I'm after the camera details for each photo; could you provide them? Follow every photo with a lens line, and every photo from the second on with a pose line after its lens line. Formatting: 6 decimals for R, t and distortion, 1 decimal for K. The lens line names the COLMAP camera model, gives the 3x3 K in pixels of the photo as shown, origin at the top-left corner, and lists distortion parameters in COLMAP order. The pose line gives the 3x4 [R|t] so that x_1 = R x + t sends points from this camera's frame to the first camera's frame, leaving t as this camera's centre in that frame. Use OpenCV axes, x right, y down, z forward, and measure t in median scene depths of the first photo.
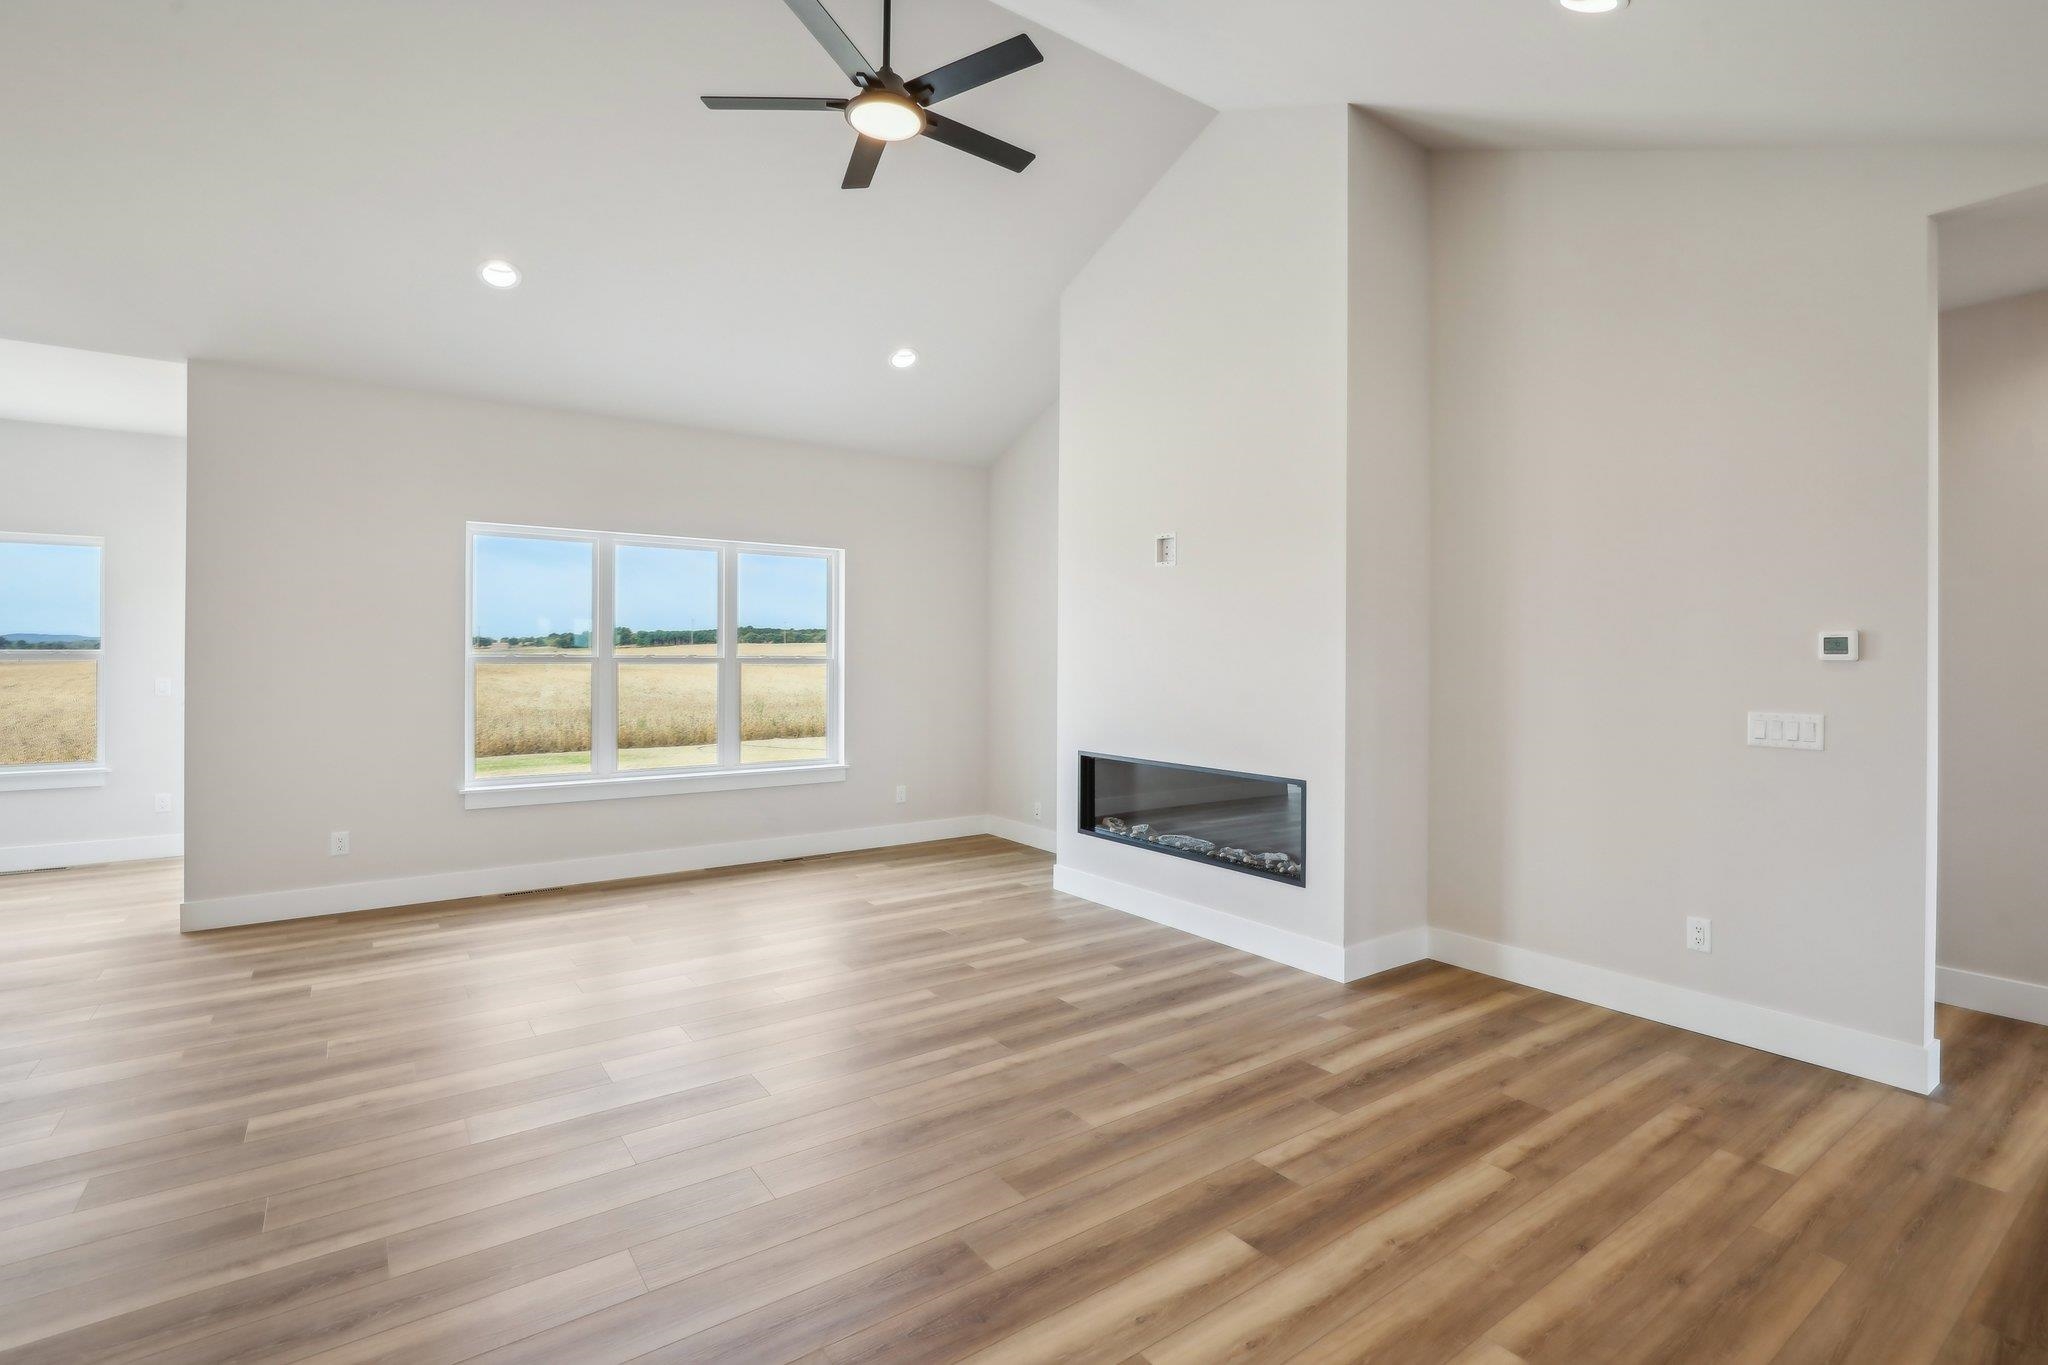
lens RADIAL K [[939.5, 0, 1045.0], [0, 939.5, 665.5], [0, 0, 1]] dist [-0.017239, 0.004219]
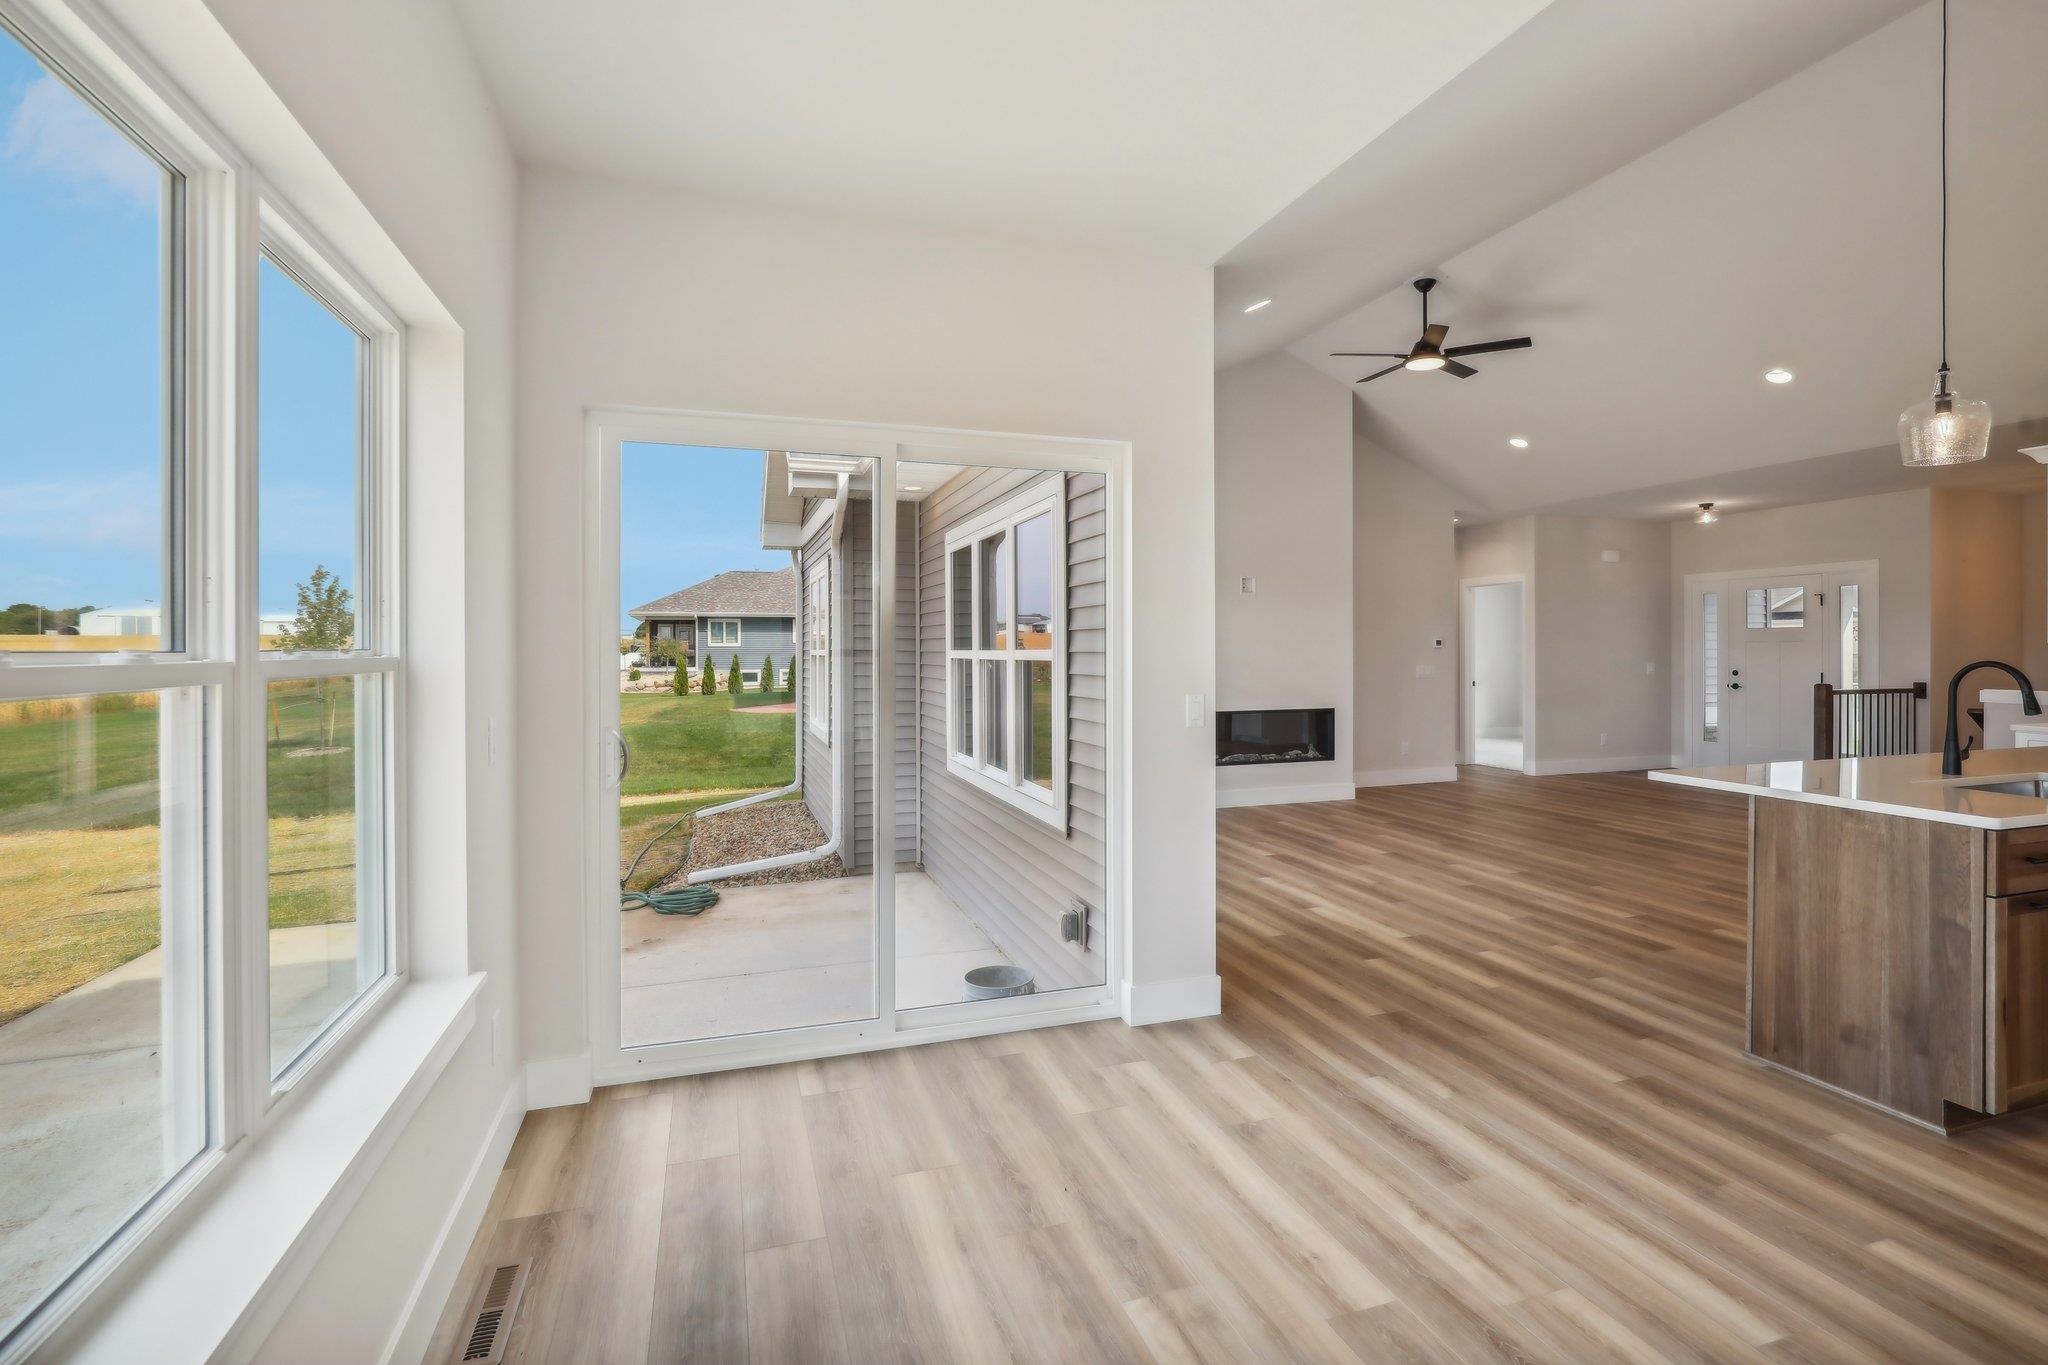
lens RADIAL K [[939.5, 0, 1046.8], [0, 939.5, 652.0], [0, 0, 1]] dist [-0.017239, 0.004219]
pose [[0.301519, -0.010284, 0.953405, -1.913870], [0.015114, 0.999868, 0.006005, -0.021365], [-0.953340, 0.012599, 0.301635, 1.007654]]
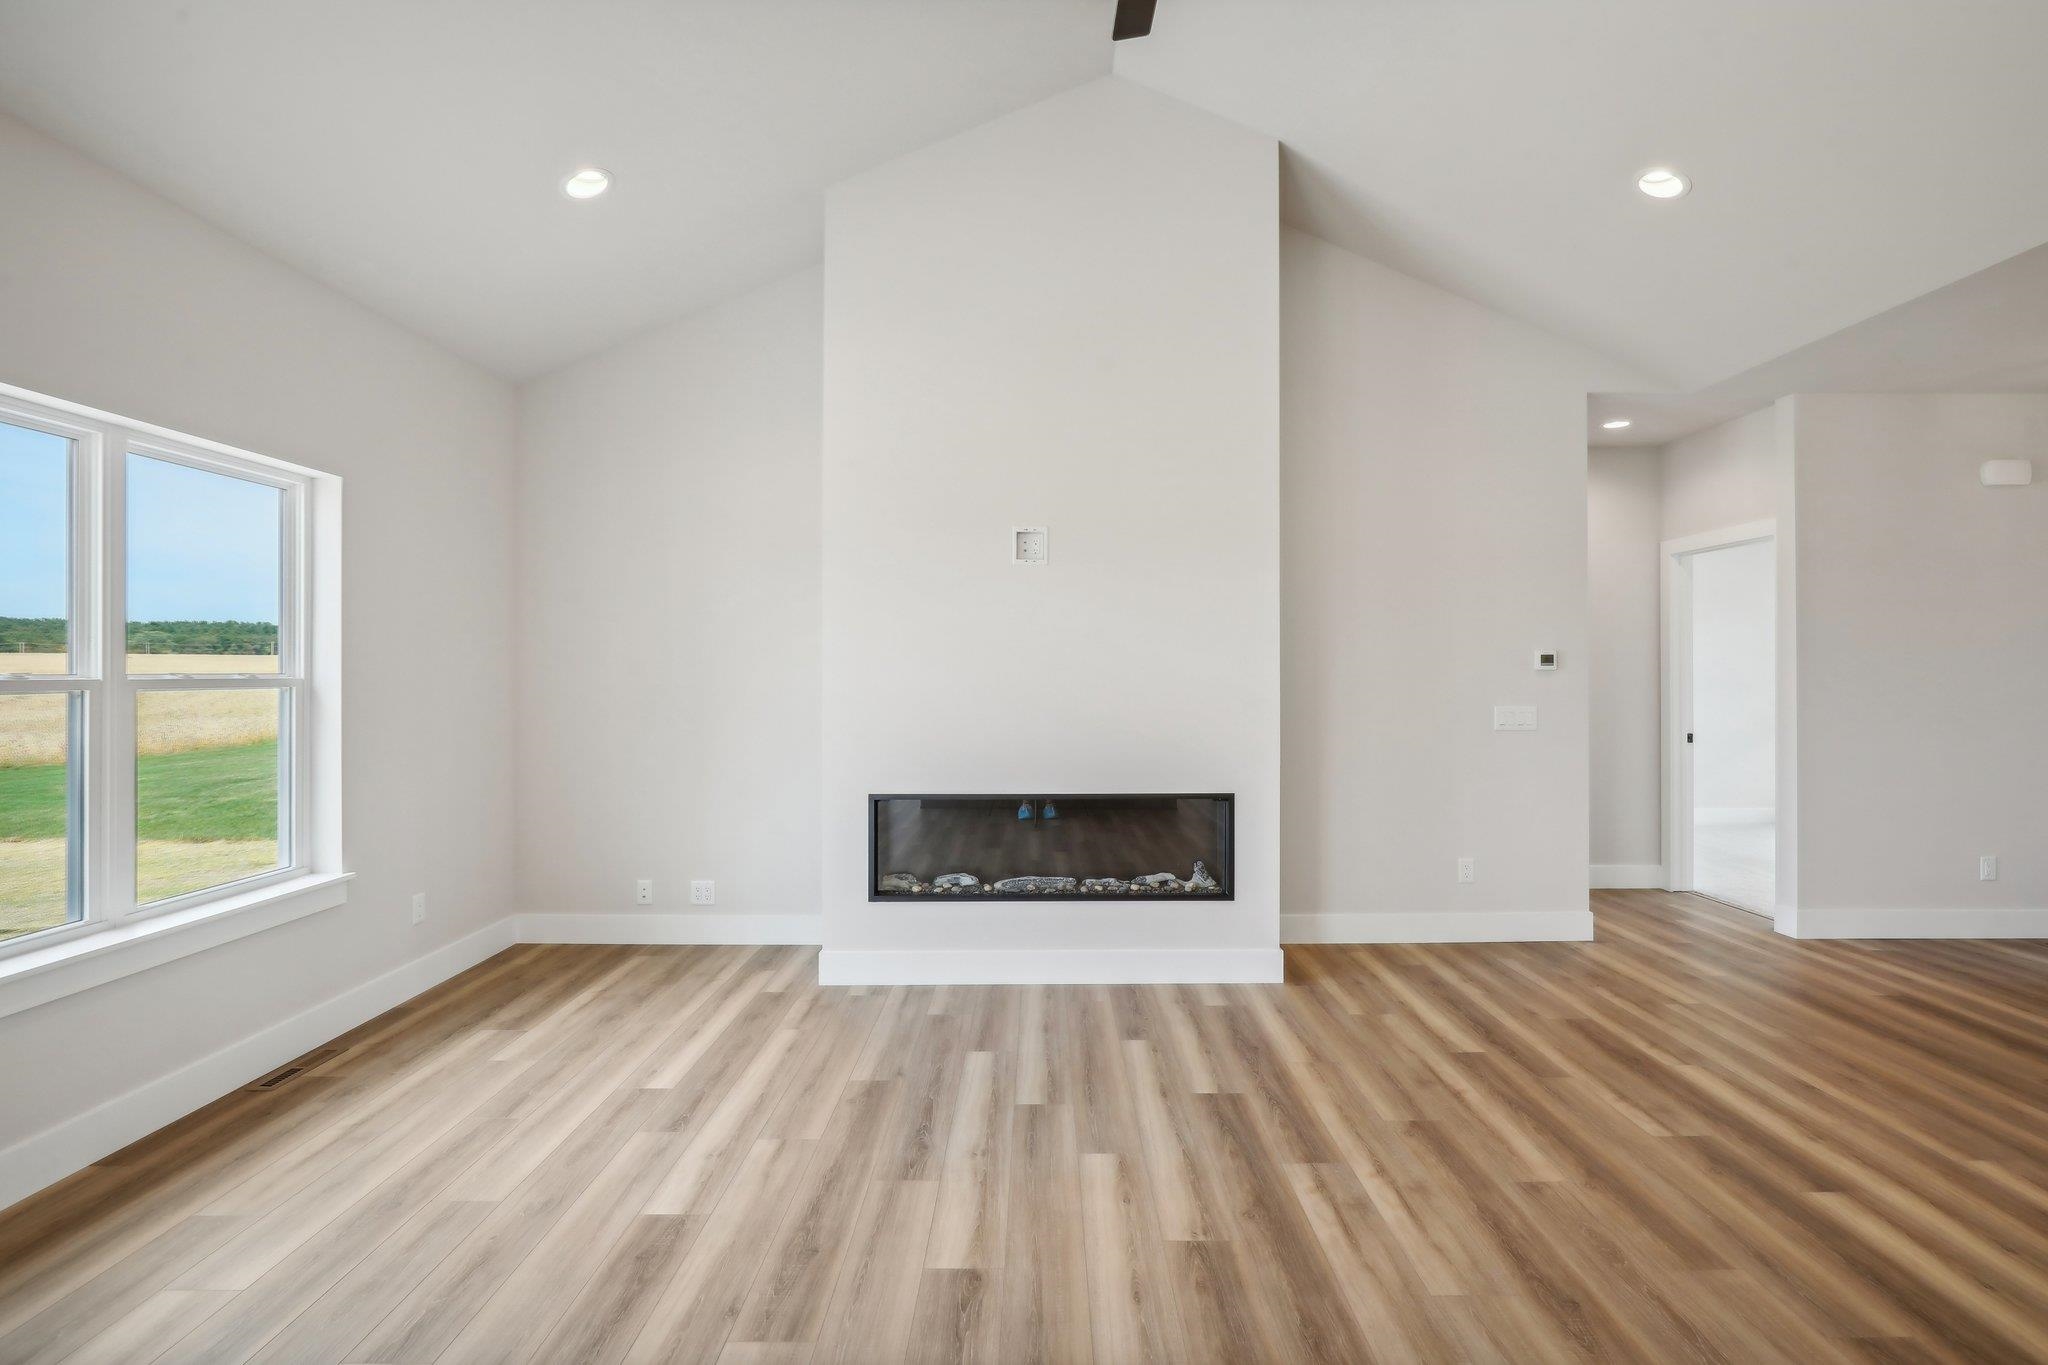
lens RADIAL K [[939.5, 0, 1035.0], [0, 939.5, 669.6], [0, 0, 1]] dist [-0.017239, 0.004219]
pose [[0.597960, -0.005960, 0.801503, -0.666796], [0.014030, 0.999897, -0.003032, -0.009067], [-0.801403, 0.013058, 0.597982, 0.585873]]
